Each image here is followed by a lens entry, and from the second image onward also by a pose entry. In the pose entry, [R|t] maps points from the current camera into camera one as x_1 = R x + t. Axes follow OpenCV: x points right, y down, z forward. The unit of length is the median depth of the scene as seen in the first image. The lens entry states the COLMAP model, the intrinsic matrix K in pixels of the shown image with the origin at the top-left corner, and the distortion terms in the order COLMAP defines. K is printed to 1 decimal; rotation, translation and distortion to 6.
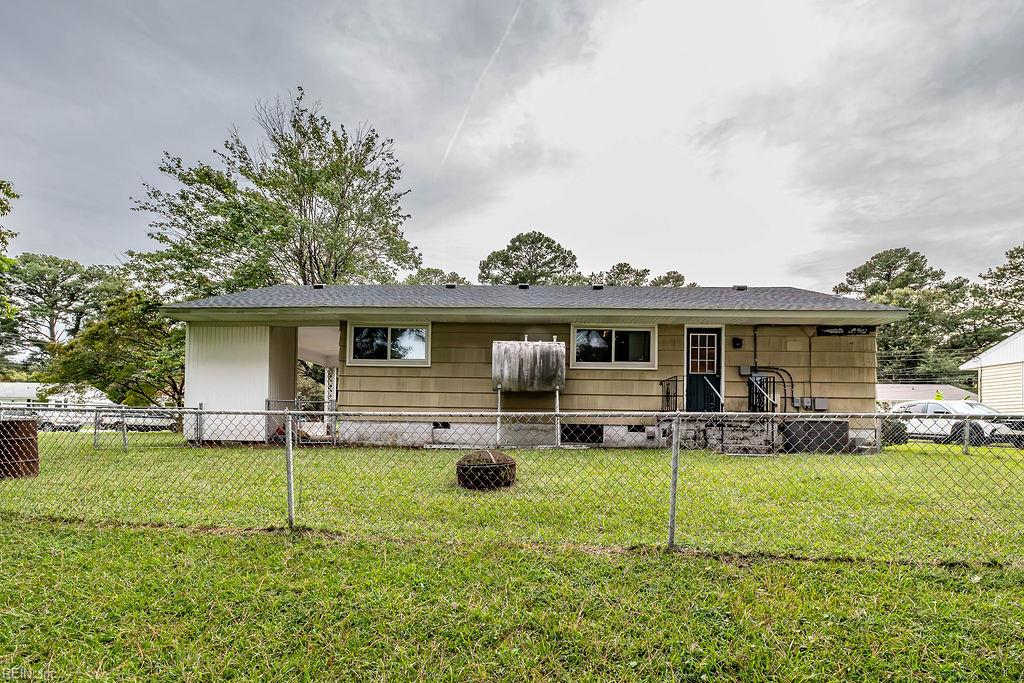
lens RADIAL K [[450.1, 0, 511.7], [0, 450.1, 424.6], [0, 0, 1]] dist [-0.002896, -0.000255]
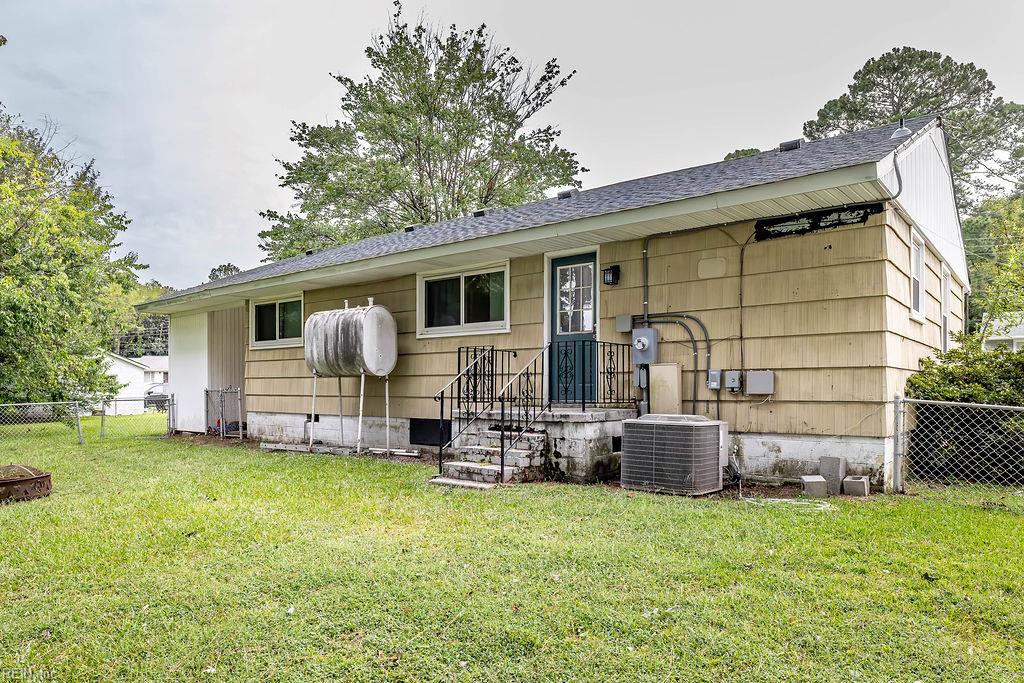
lens RADIAL K [[661.7, 0, 516.3], [0, 661.7, 387.1], [0, 0, 1]] dist [-0.004093, -0.001161]
pose [[0.809341, -0.019750, -0.587007, 0.865246], [0.019644, 0.999786, -0.006553, -0.040485], [0.587010, -0.006228, 0.809556, 0.265951]]
